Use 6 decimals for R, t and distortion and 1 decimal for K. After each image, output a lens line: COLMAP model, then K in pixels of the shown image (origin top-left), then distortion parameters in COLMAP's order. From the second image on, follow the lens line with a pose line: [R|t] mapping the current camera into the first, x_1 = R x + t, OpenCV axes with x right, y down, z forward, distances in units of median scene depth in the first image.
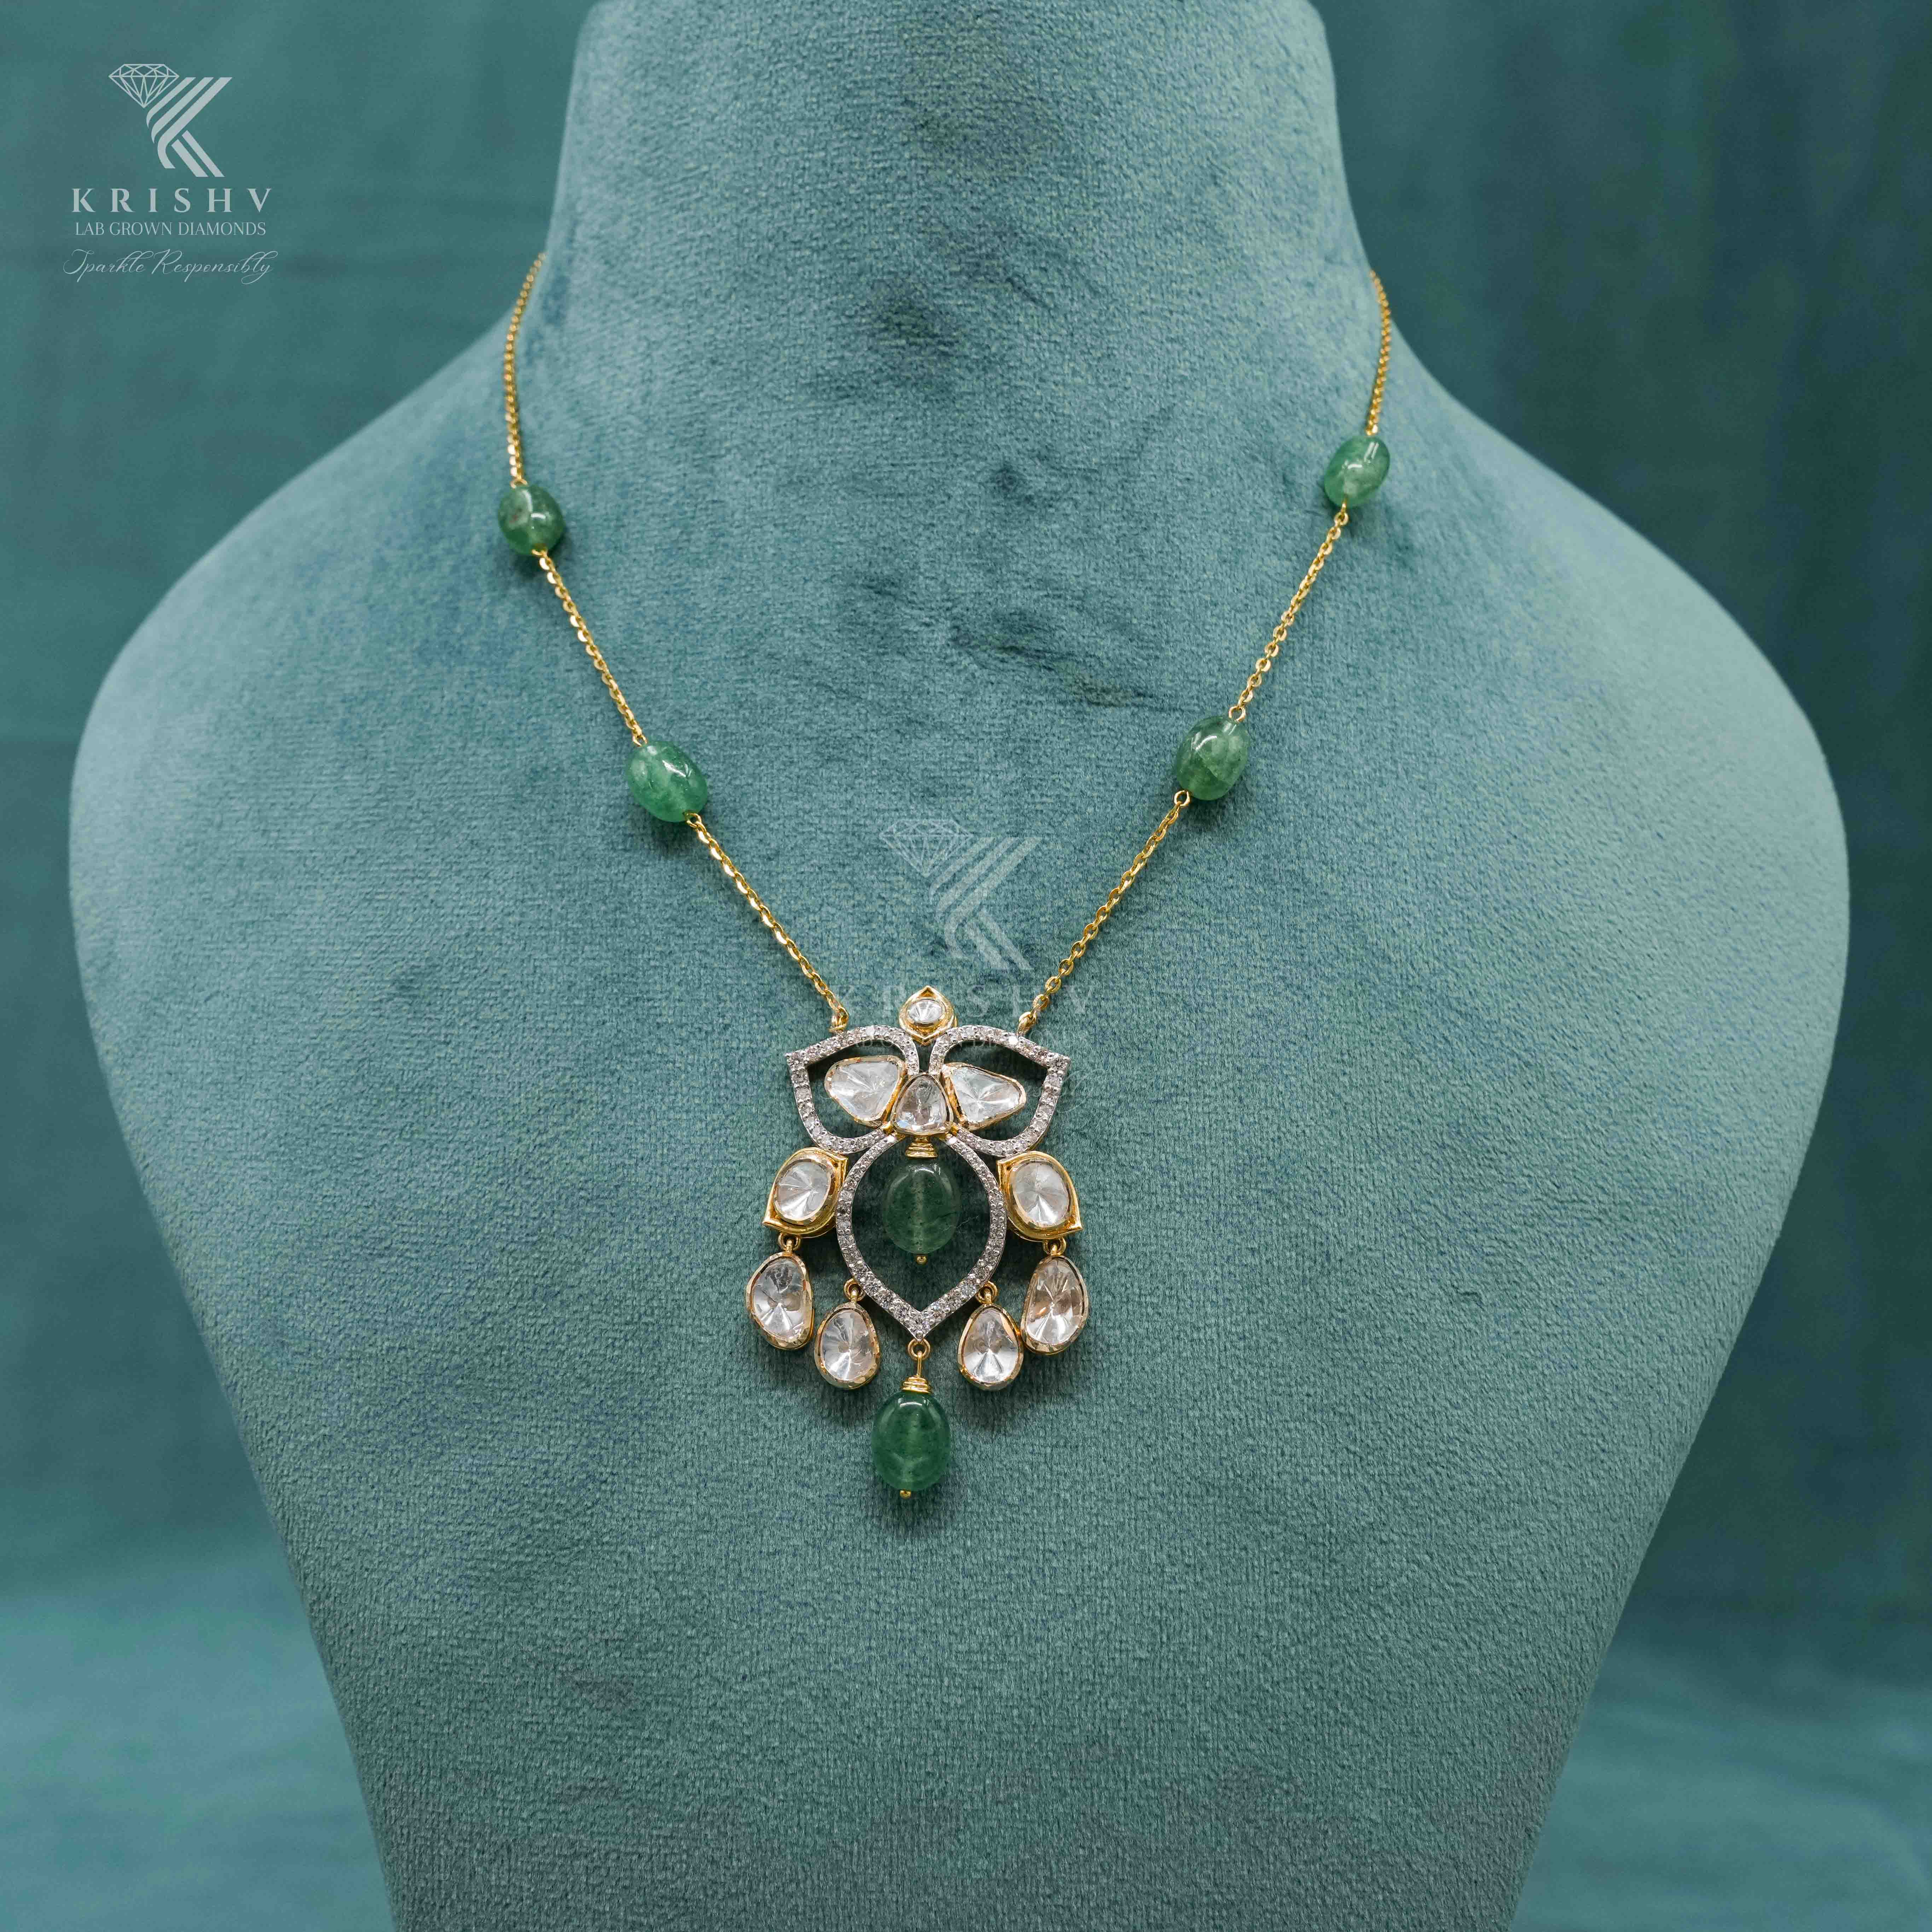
lens RADIAL K [[3664.4, 0, 903.4], [0, 3664.4, 1004.5], [0, 0, 1]] dist [-0.011022, -0.308878]
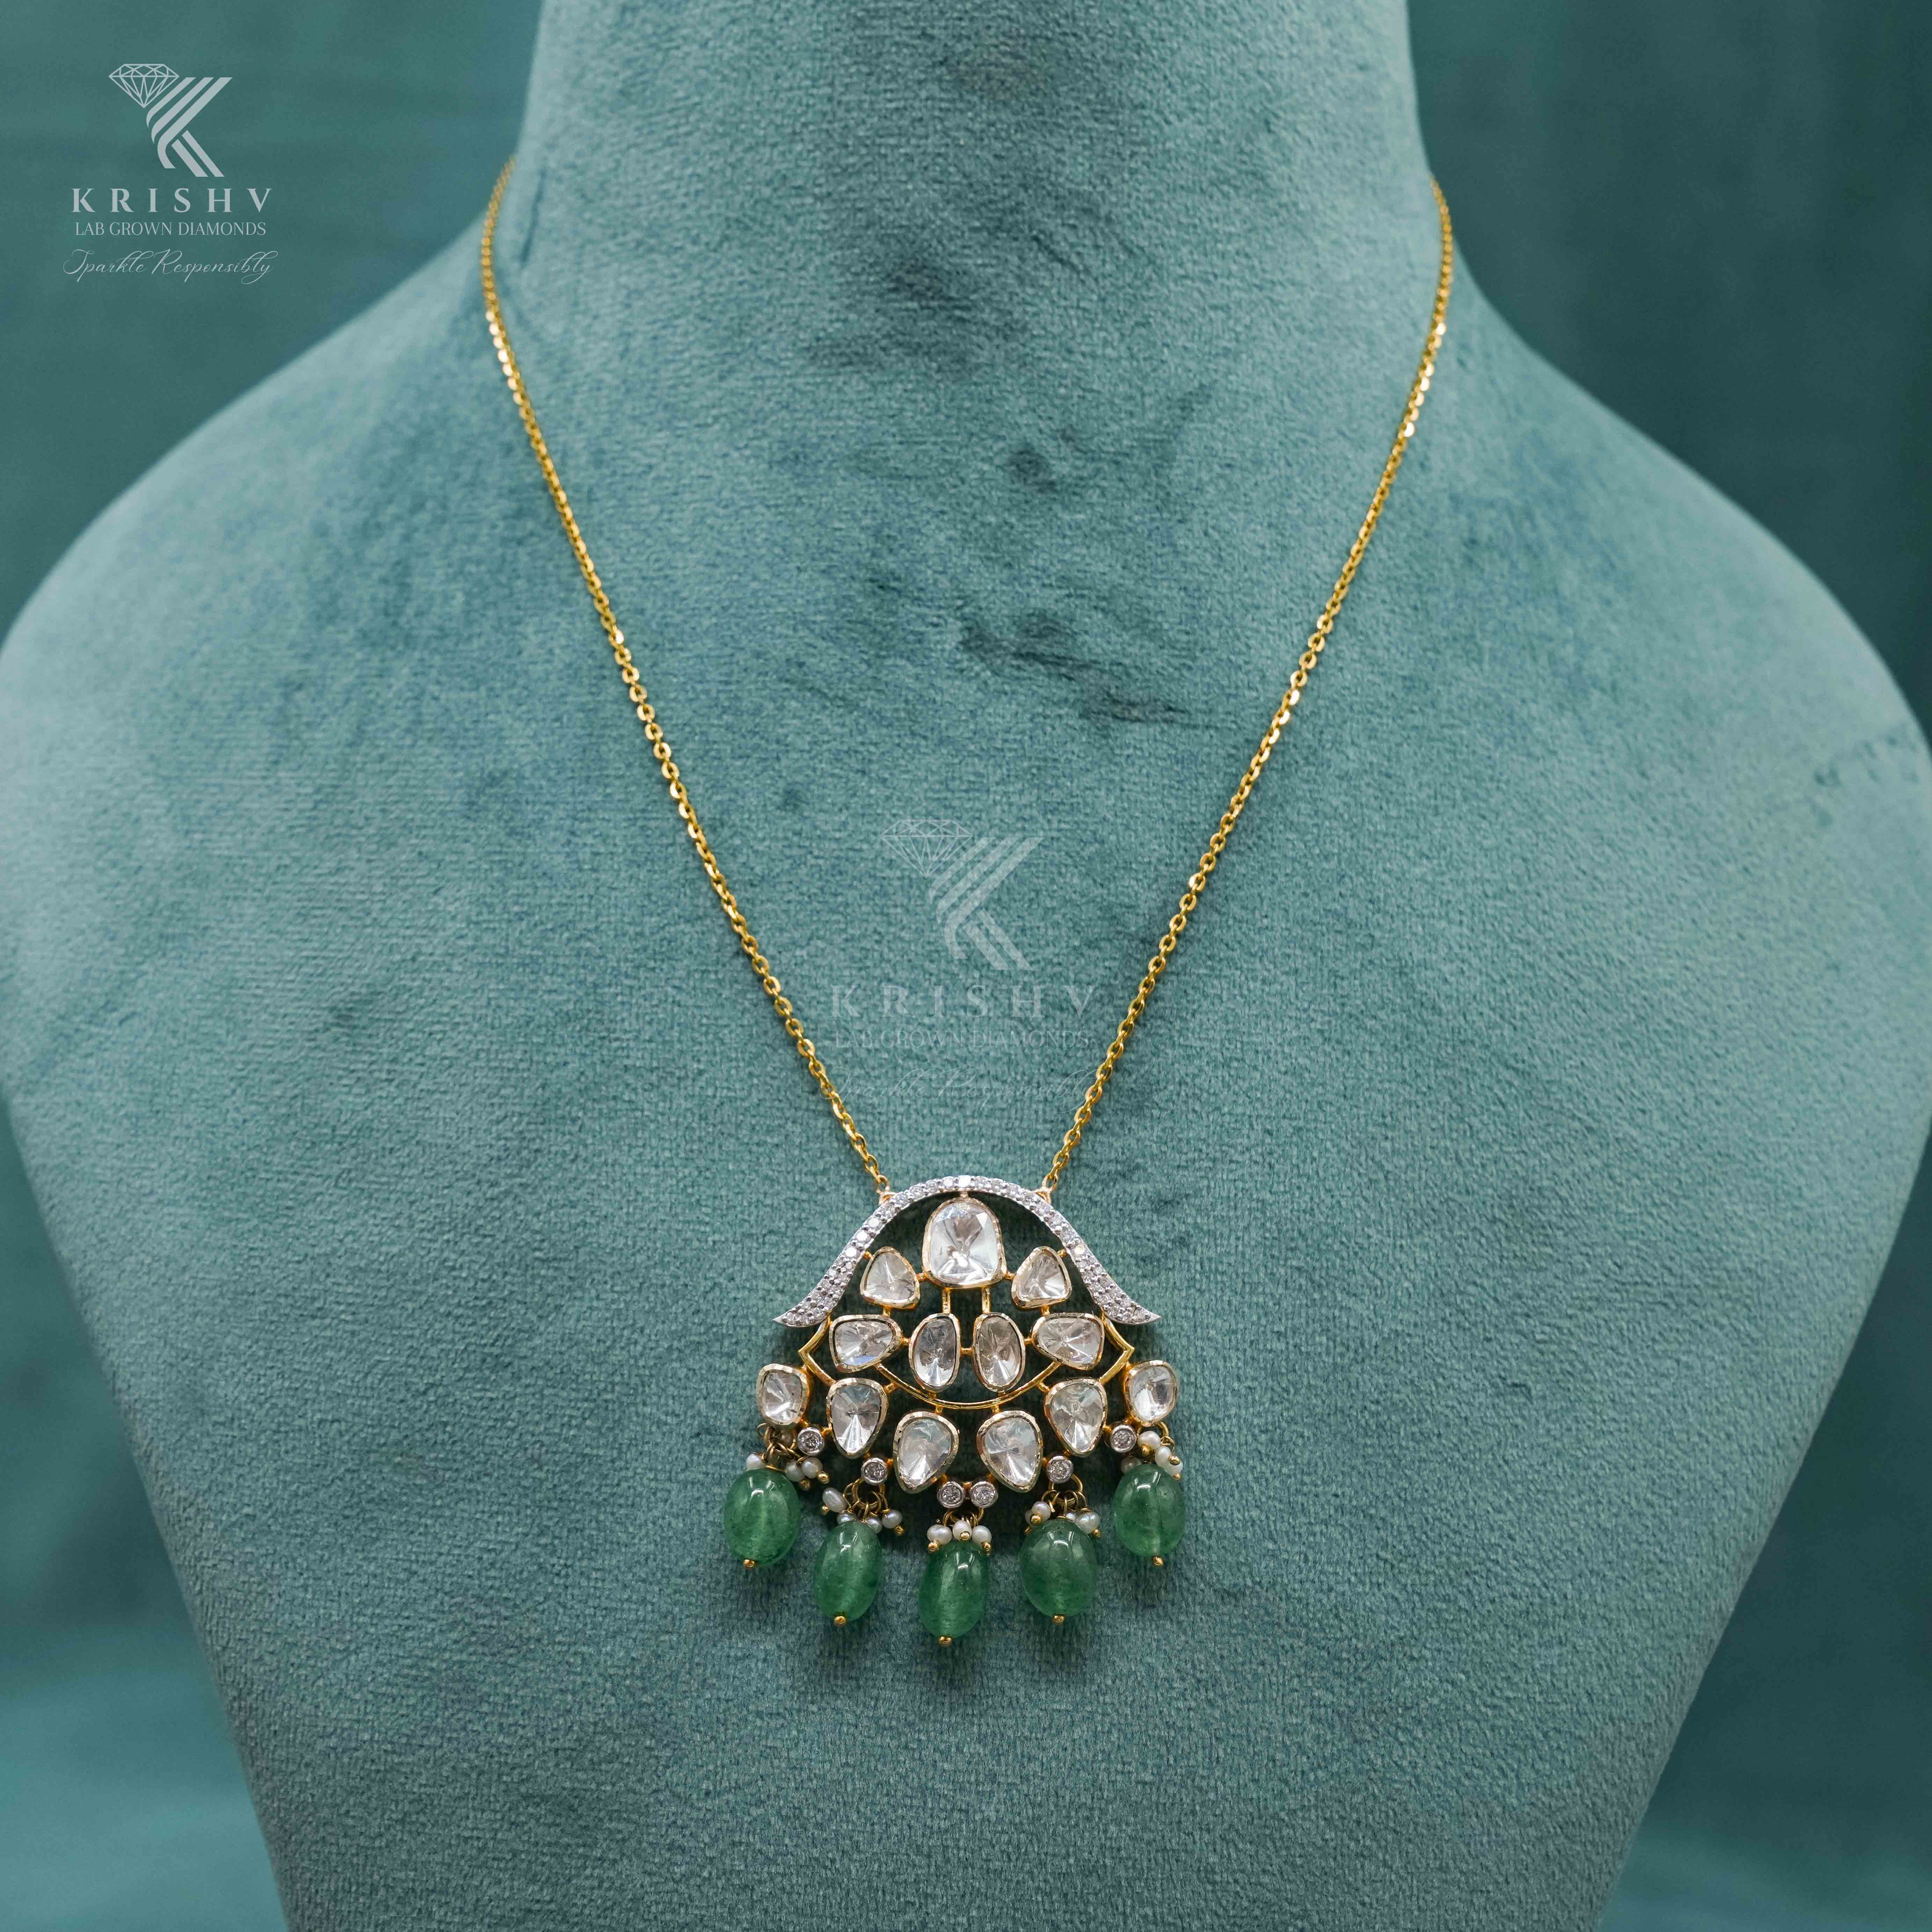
lens RADIAL K [[4480.9, 0, 934.2], [0, 4480.9, 1006.1], [0, 0, 1]] dist [-0.053004, -0.213999]
pose [[0.999714, 0.021834, 0.009749, -0.002321], [-0.022133, 0.999253, 0.031680, -0.046279], [-0.009050, -0.031887, 0.999451, -0.099290]]
